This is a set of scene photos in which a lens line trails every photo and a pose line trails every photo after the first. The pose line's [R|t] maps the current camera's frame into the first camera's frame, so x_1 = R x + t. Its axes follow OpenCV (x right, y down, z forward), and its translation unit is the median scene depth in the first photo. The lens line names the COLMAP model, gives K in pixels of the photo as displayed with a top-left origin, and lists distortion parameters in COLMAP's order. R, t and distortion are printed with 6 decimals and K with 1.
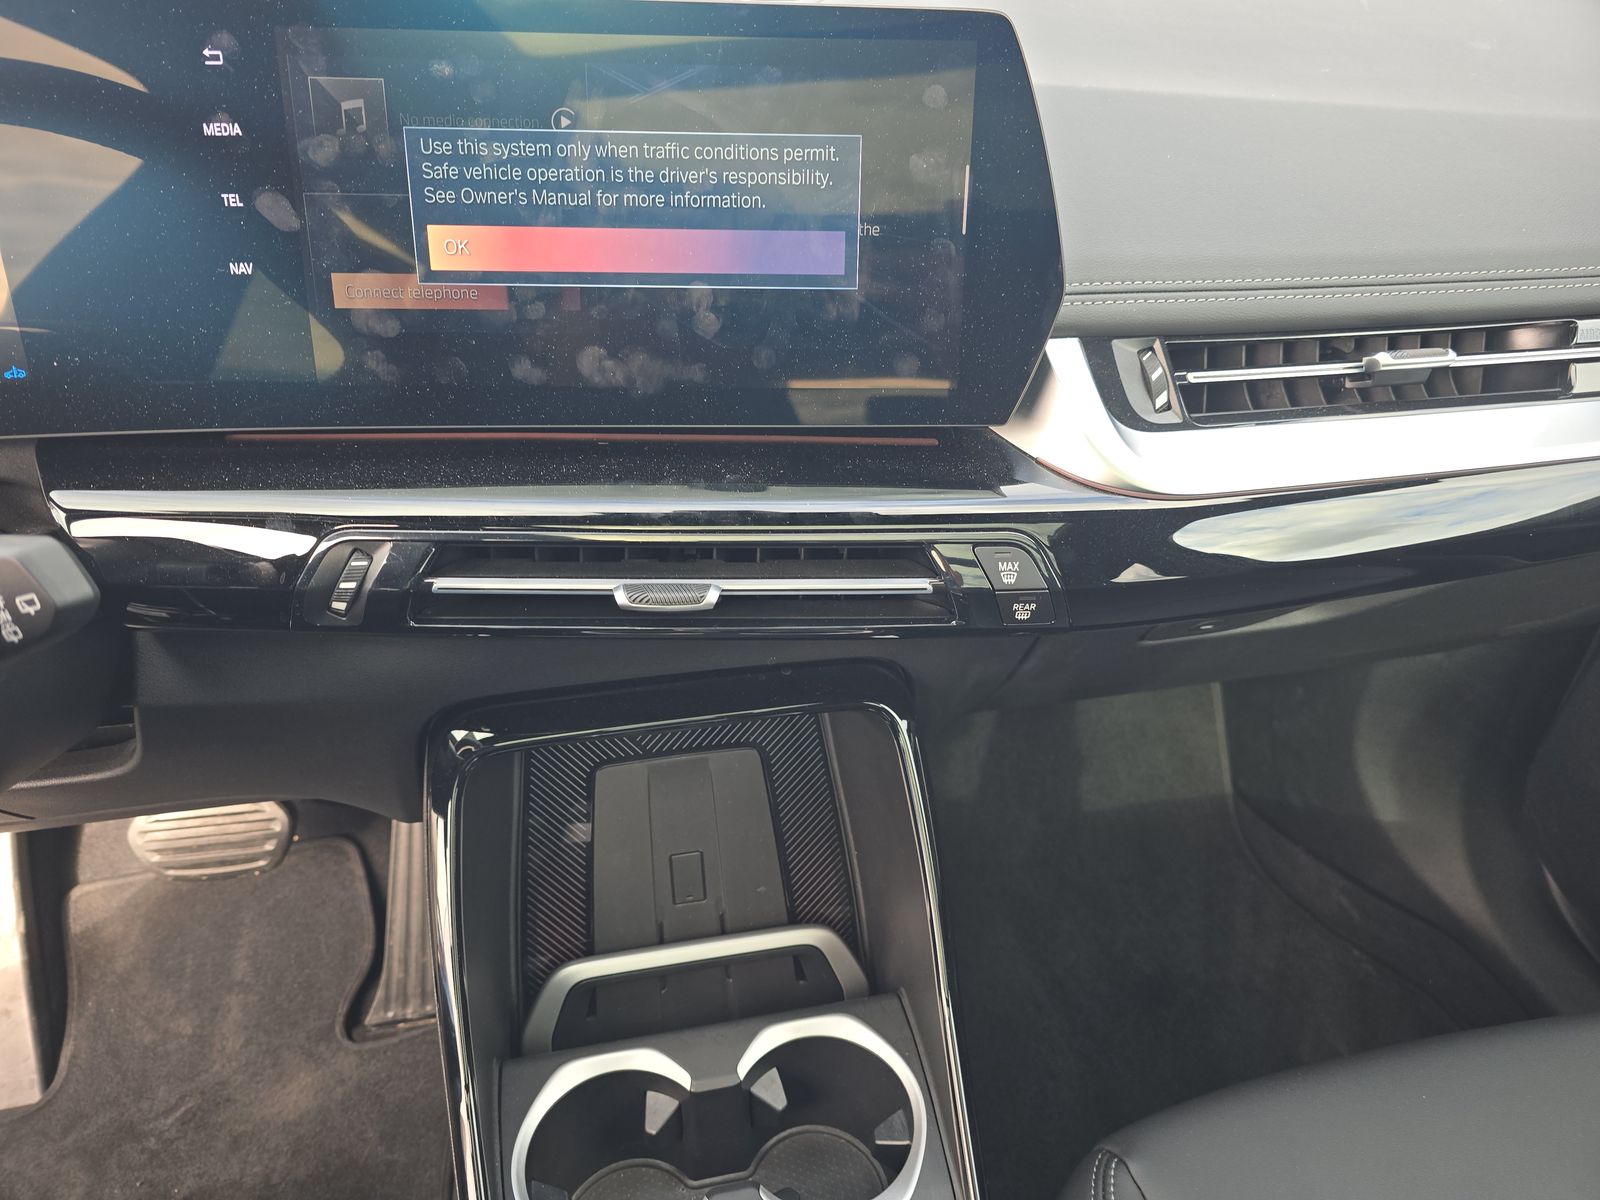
lens RADIAL K [[1096.1, 0, 796.8], [0, 1096.1, 617.6], [0, 0, 1]] dist [0.057464, -0.034023]
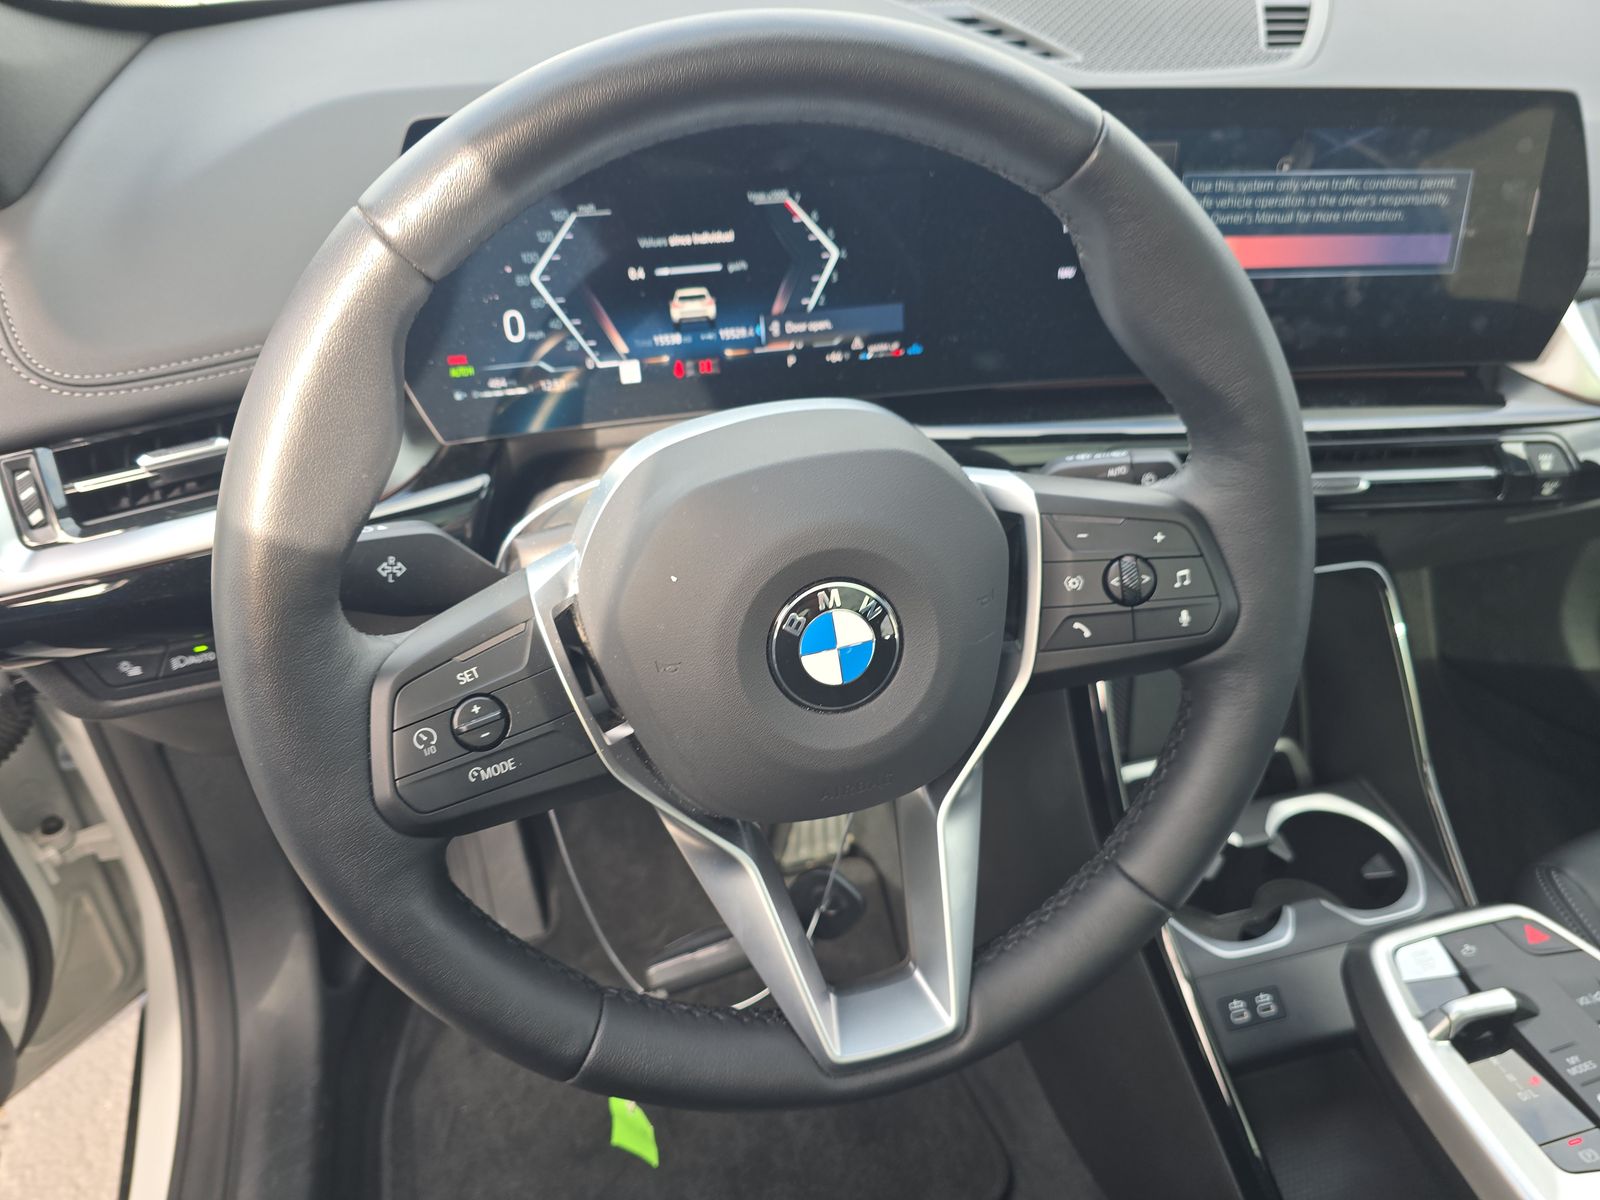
lens RADIAL K [[1096.1, 0, 790.5], [0, 1096.1, 604.1], [0, 0, 1]] dist [0.057464, -0.034023]
pose [[0.997009, -0.037018, 0.067850, -0.981602], [0.034496, 0.998683, 0.037978, 0.061011], [-0.069167, -0.035524, 0.996972, -0.465396]]
